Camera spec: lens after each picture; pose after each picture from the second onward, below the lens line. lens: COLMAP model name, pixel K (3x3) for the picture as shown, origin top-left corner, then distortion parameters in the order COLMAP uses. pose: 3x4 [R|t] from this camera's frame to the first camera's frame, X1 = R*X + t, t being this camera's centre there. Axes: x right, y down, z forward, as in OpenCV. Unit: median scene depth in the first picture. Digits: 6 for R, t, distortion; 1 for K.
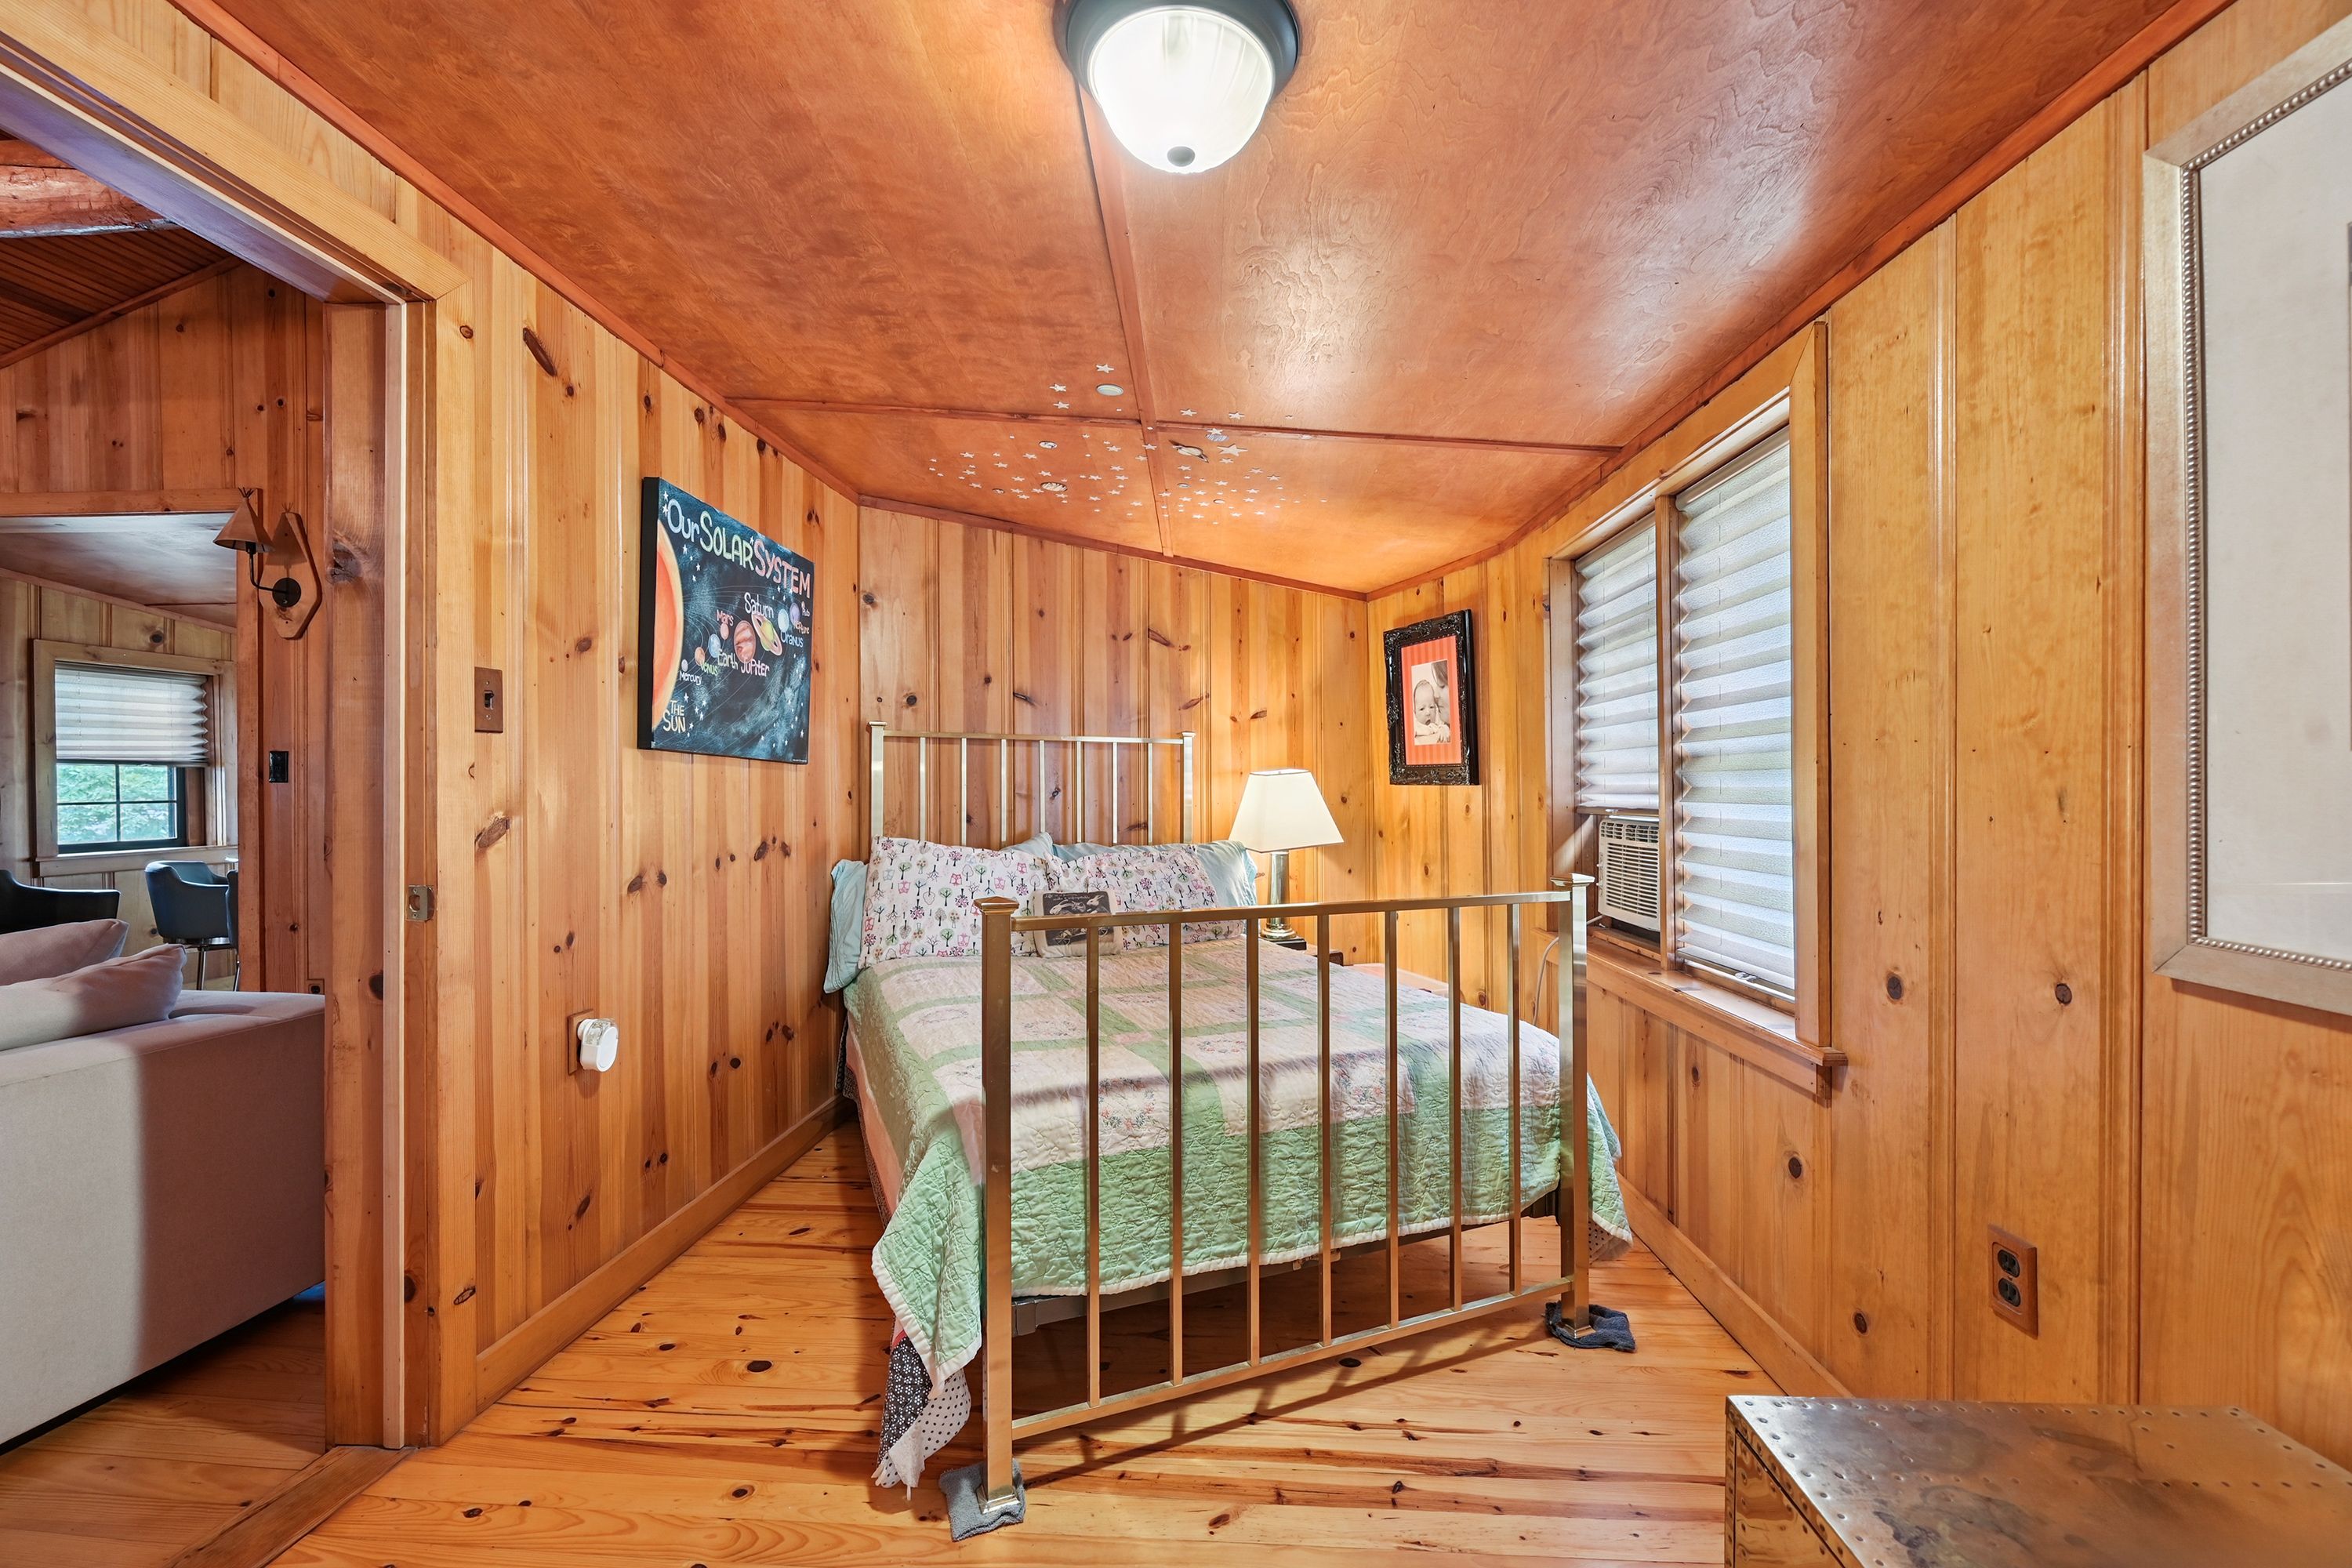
lens RADIAL K [[975.0, 0, 1186.6], [0, 975.0, 783.2], [0, 0, 1]] dist [-0.001422, -0.000837]
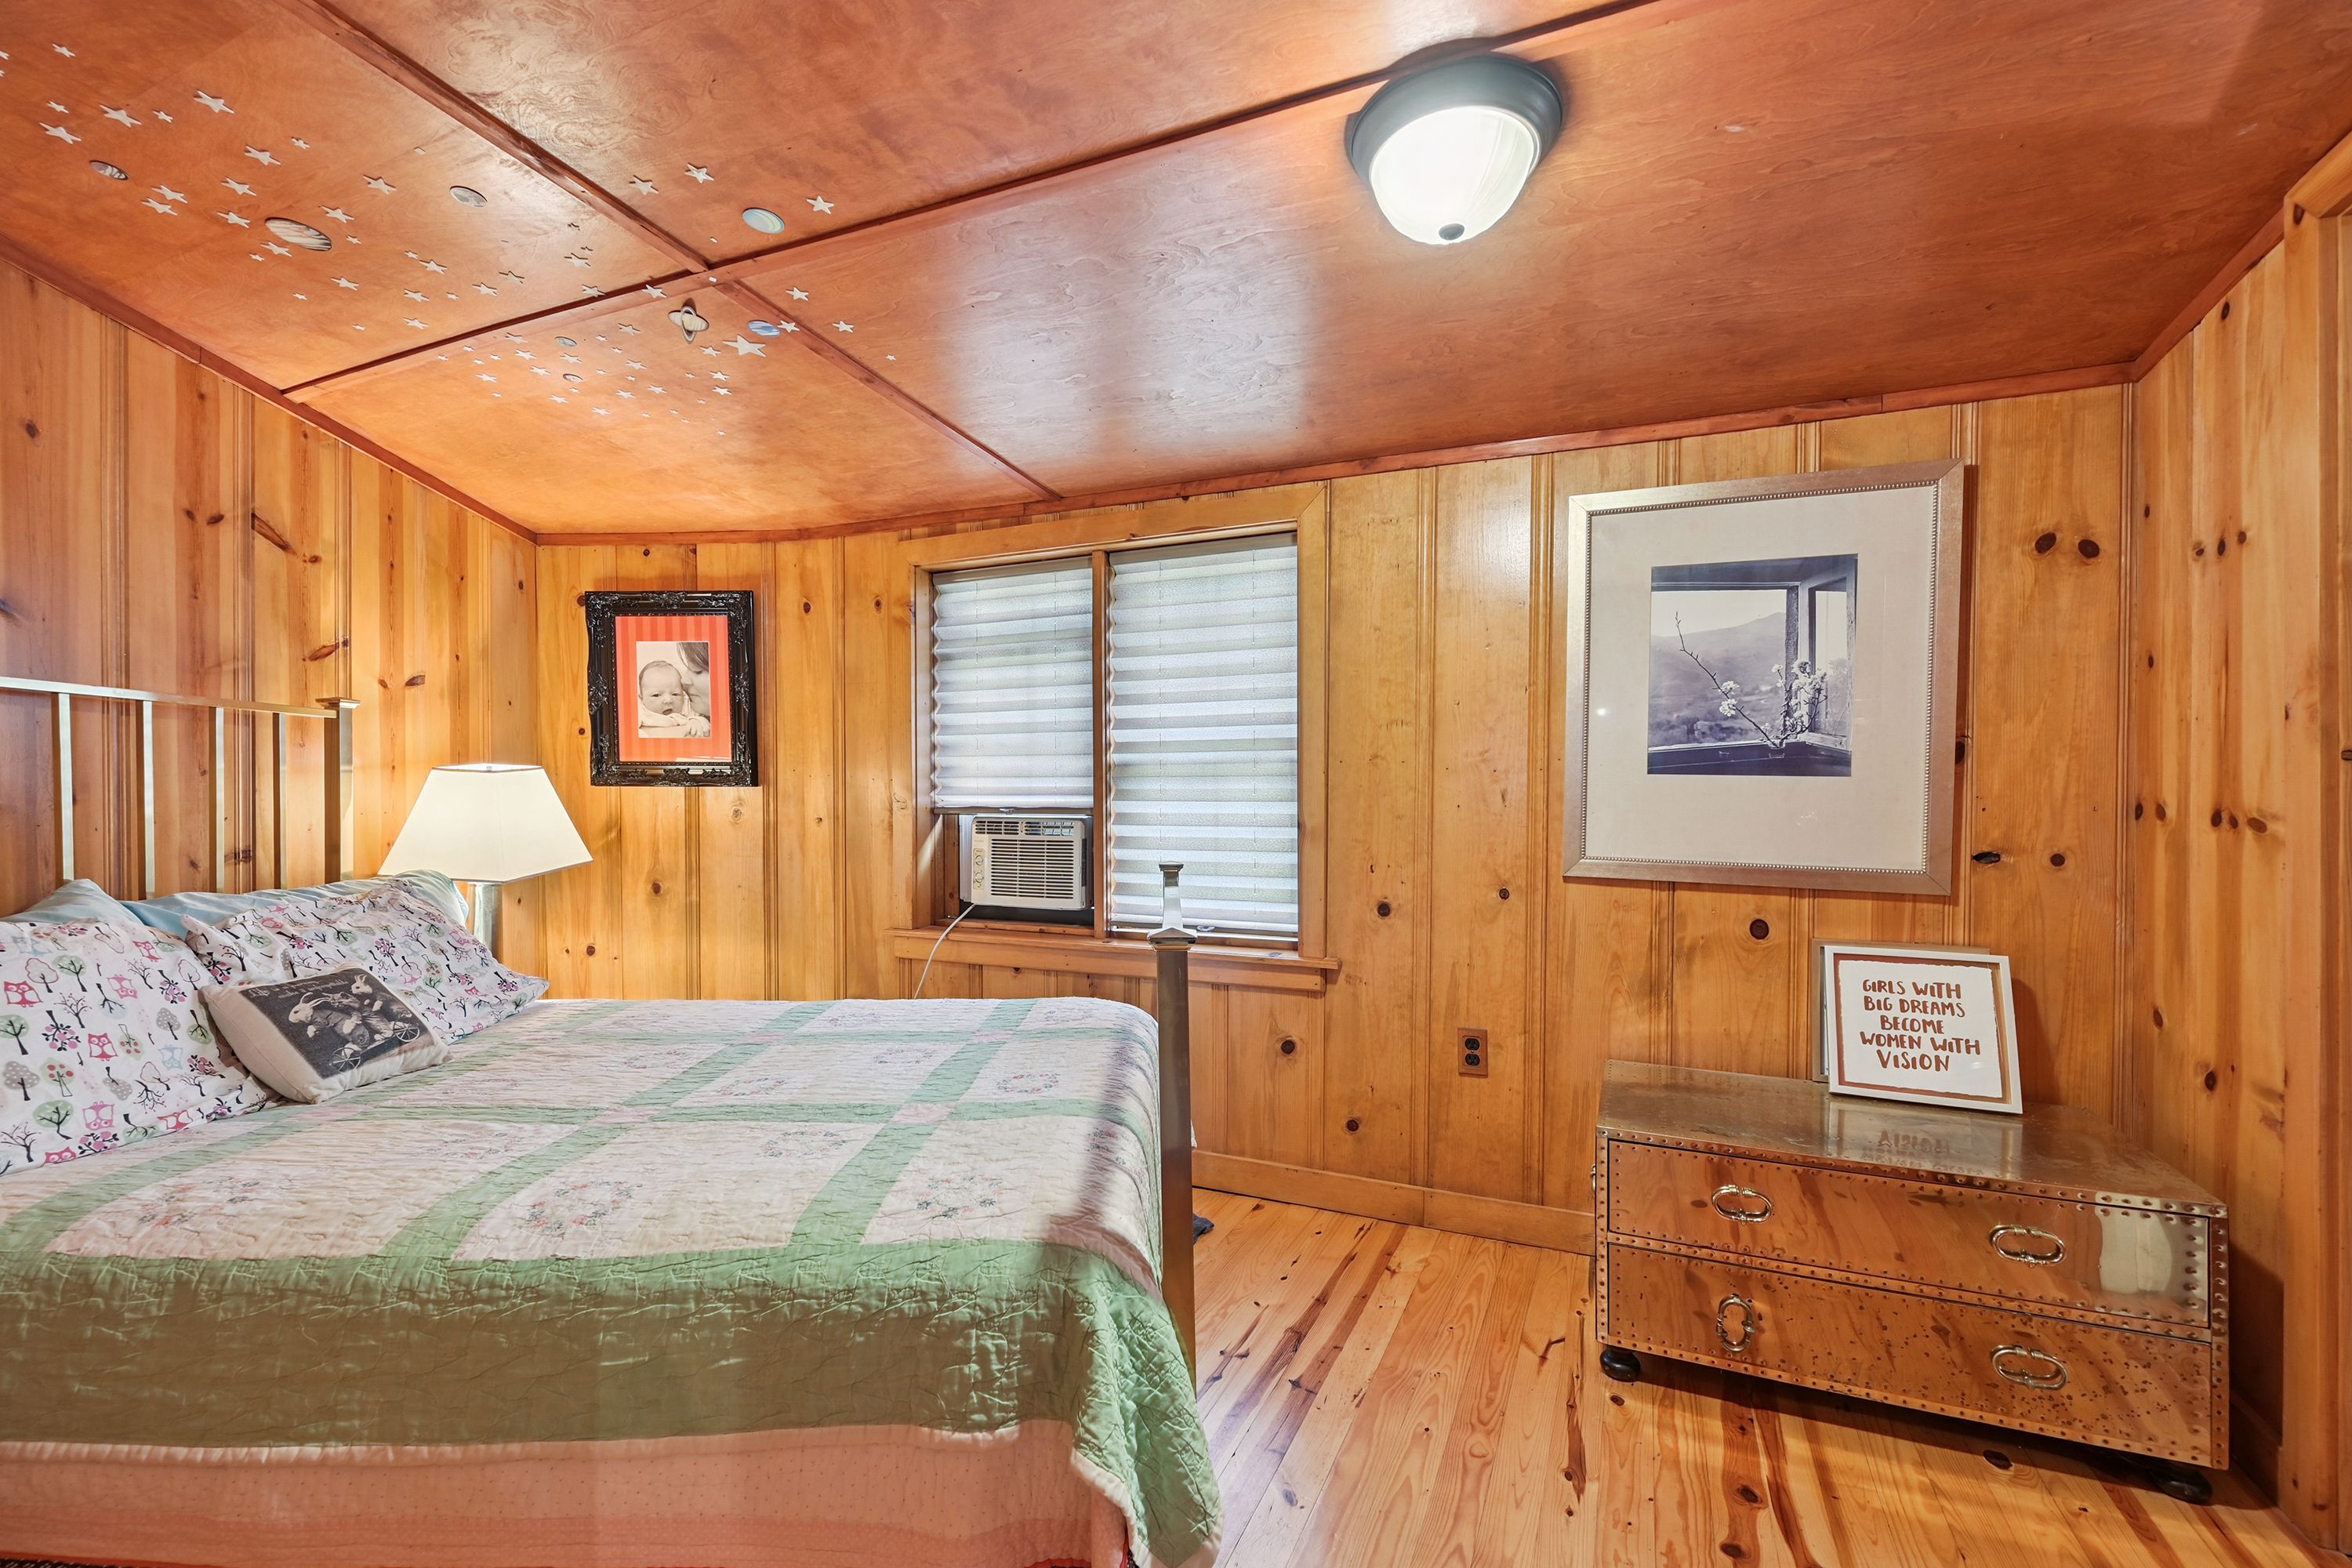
lens RADIAL K [[975.0, 0, 1190.0], [0, 975.0, 788.3], [0, 0, 1]] dist [-0.001422, -0.000837]
pose [[0.370949, 0.002380, 0.928650, -0.613030], [-0.004162, 0.999991, -0.000901, 0.003640], [-0.928644, -0.003530, 0.370956, 0.453123]]
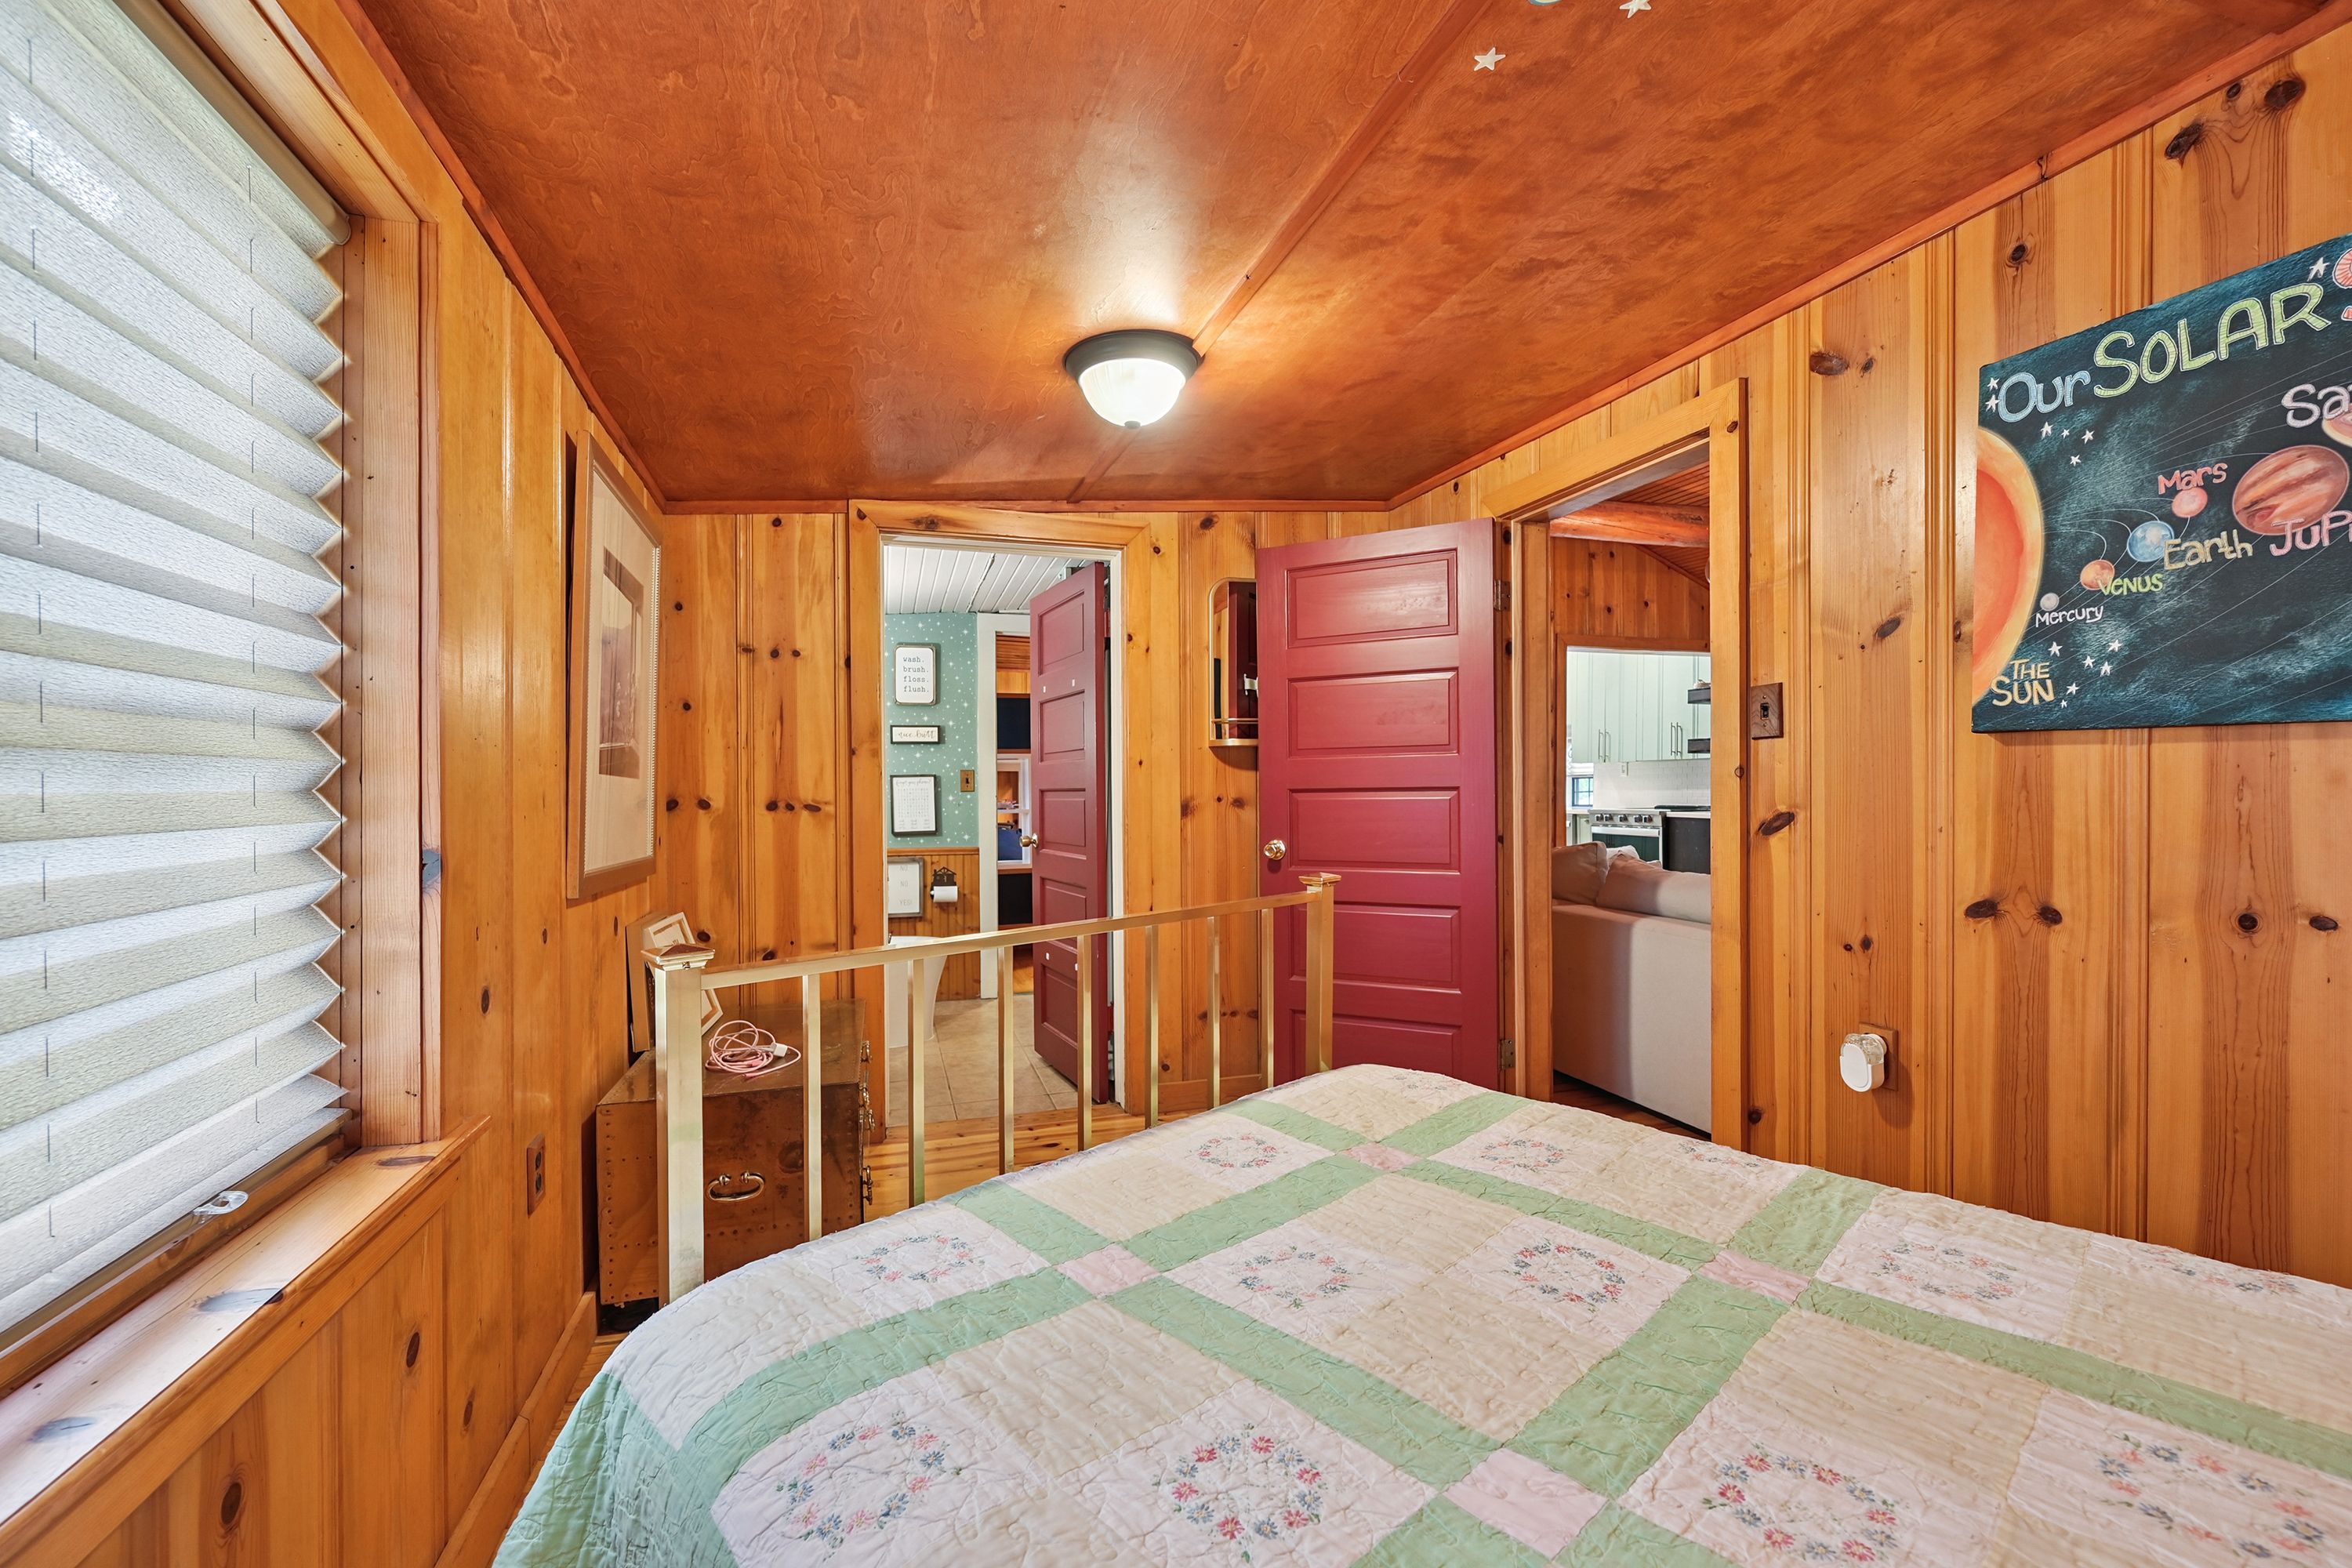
lens RADIAL K [[975.0, 0, 1196.9], [0, 975.0, 797.0], [0, 0, 1]] dist [-0.001422, -0.000837]
pose [[-0.929484, 0.009033, -0.368752, 0.277457], [0.006755, 0.999949, 0.007468, 0.004735], [0.368800, 0.004451, -0.929498, 1.394045]]
